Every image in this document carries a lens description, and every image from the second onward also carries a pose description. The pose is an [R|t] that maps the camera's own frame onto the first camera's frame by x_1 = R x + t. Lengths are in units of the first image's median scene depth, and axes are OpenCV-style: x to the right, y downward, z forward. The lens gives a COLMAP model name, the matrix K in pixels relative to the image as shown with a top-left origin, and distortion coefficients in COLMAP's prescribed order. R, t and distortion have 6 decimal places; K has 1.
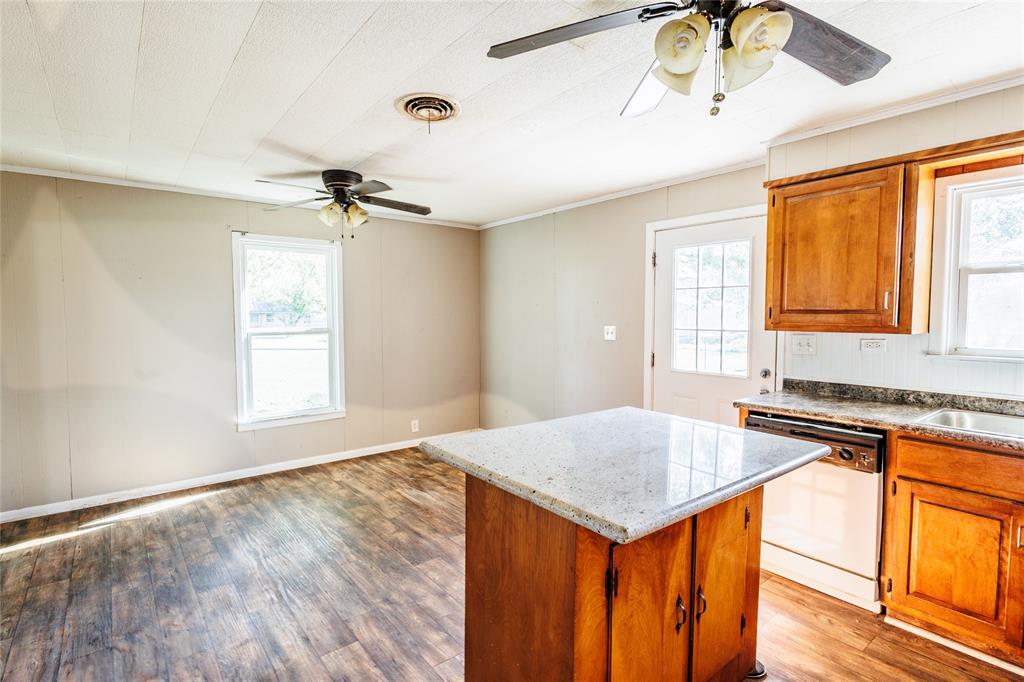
lens RADIAL K [[495.5, 0, 492.1], [0, 495.5, 340.6], [0, 0, 1]] dist [0.002200, -0.000444]
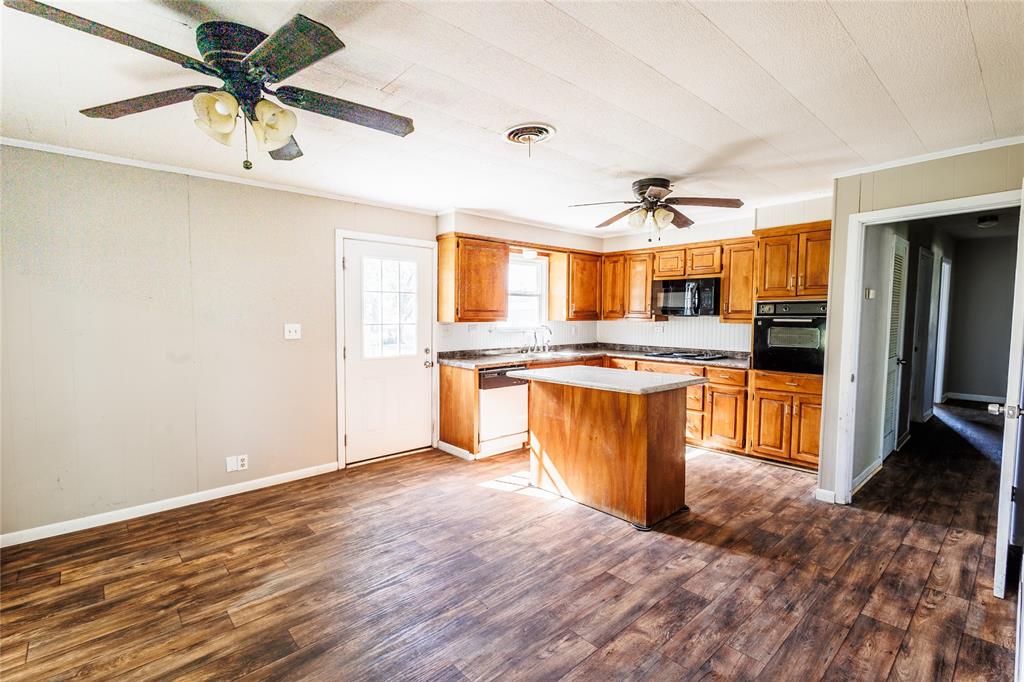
lens RADIAL K [[469.1, 0, 510.9], [0, 469.1, 339.9], [0, 0, 1]] dist [0.007973, -0.000669]
pose [[-0.078741, -0.056567, 0.995289, -1.074451], [0.050762, 0.996866, 0.060673, -0.050283], [-0.995602, 0.055300, -0.075622, 0.992627]]
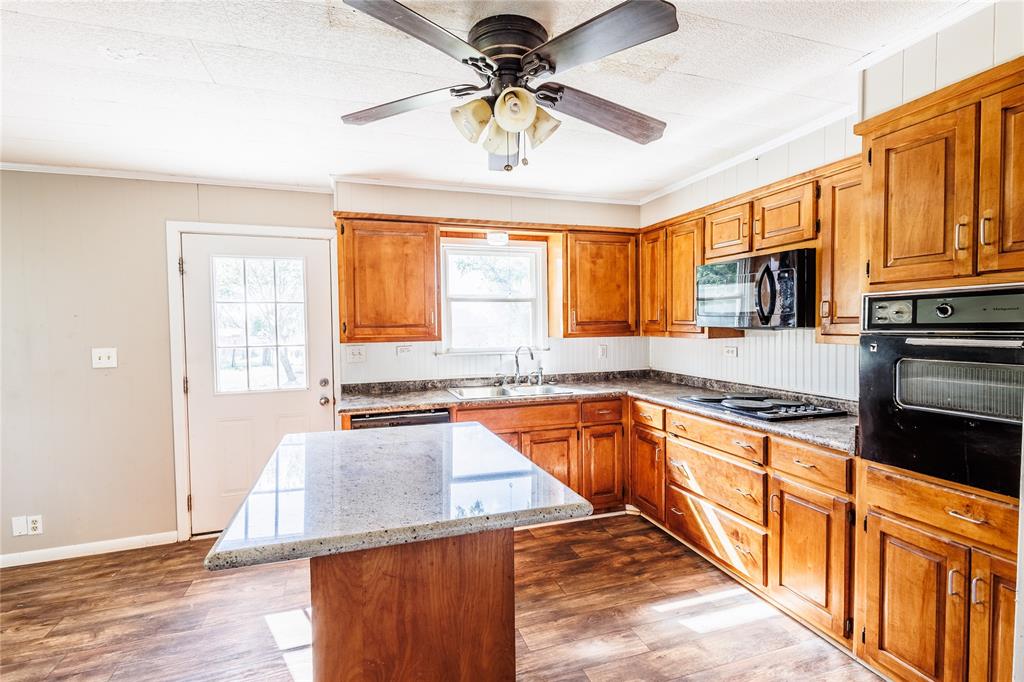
lens RADIAL K [[469.1, 0, 510.9], [0, 469.1, 339.9], [0, 0, 1]] dist [0.007973, -0.000669]
pose [[0.327385, -0.036299, 0.944193, -0.345446], [0.064842, 0.997769, 0.015876, -0.021198], [-0.942663, 0.056026, 0.329009, 0.303425]]
